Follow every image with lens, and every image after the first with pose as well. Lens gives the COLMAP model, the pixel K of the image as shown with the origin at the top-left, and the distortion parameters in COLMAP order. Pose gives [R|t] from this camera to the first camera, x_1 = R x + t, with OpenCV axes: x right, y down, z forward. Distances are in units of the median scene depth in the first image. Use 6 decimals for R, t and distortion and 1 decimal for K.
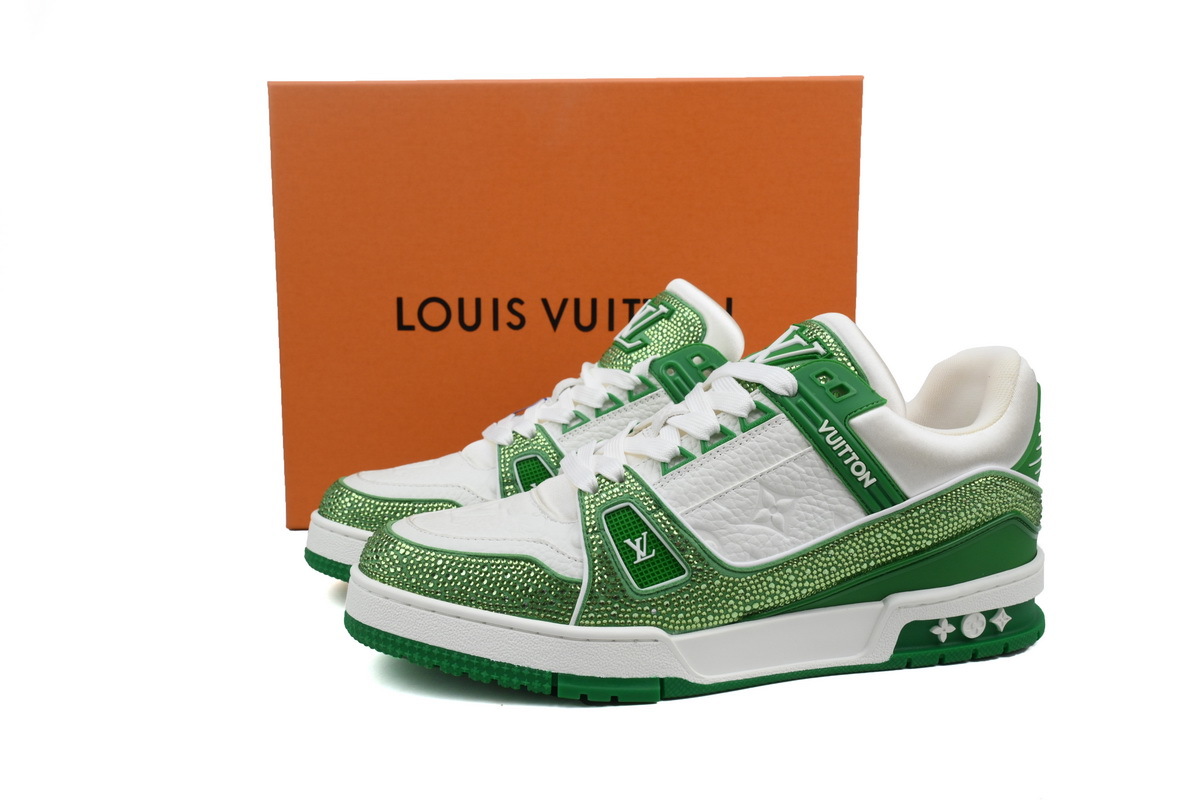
lens RADIAL K [[1092.1, 0, 604.5], [0, 1092.1, 398.8], [0, 0, 1]] dist [0.016060, -0.011417]
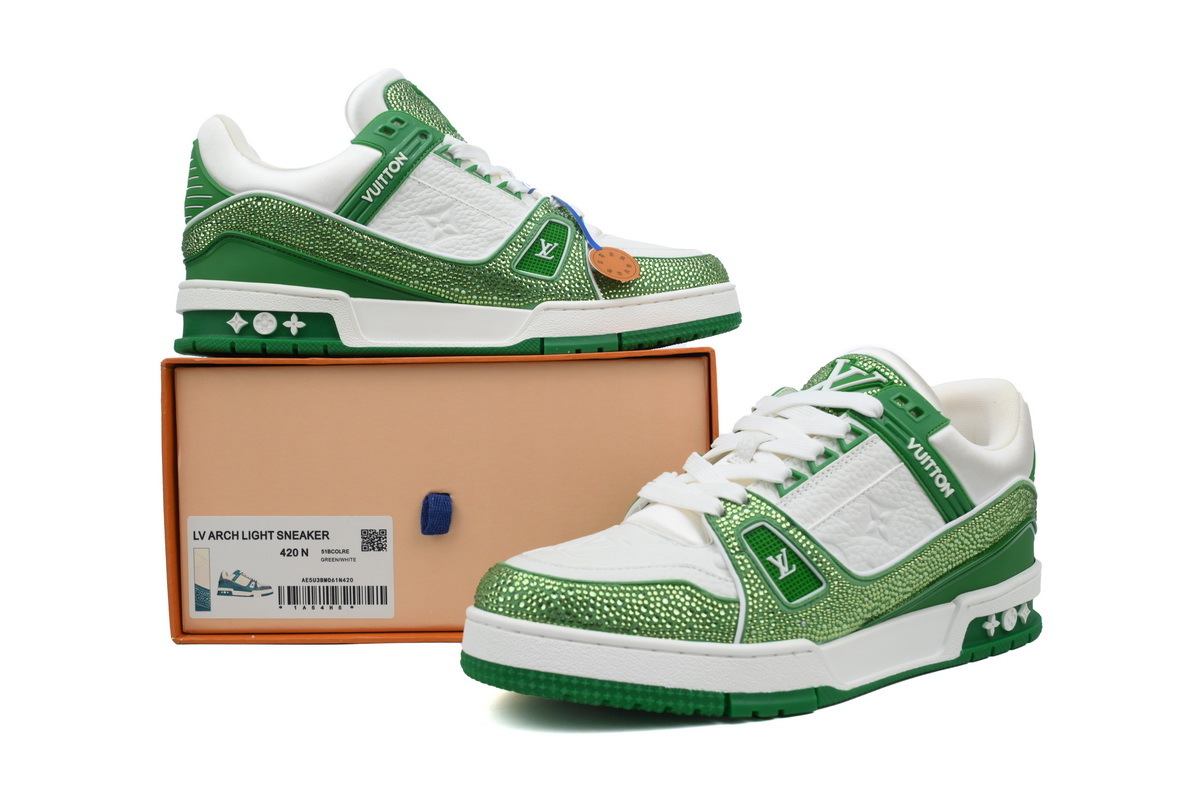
lens RADIAL K [[1092.1, 0, 601.2], [0, 1092.1, 405.3], [0, 0, 1]] dist [0.016060, -0.011417]
pose [[0.933104, -0.014509, 0.359315, -0.488381], [0.045259, 0.995979, -0.077316, 0.057660], [-0.356748, 0.088406, 0.930008, 0.080693]]
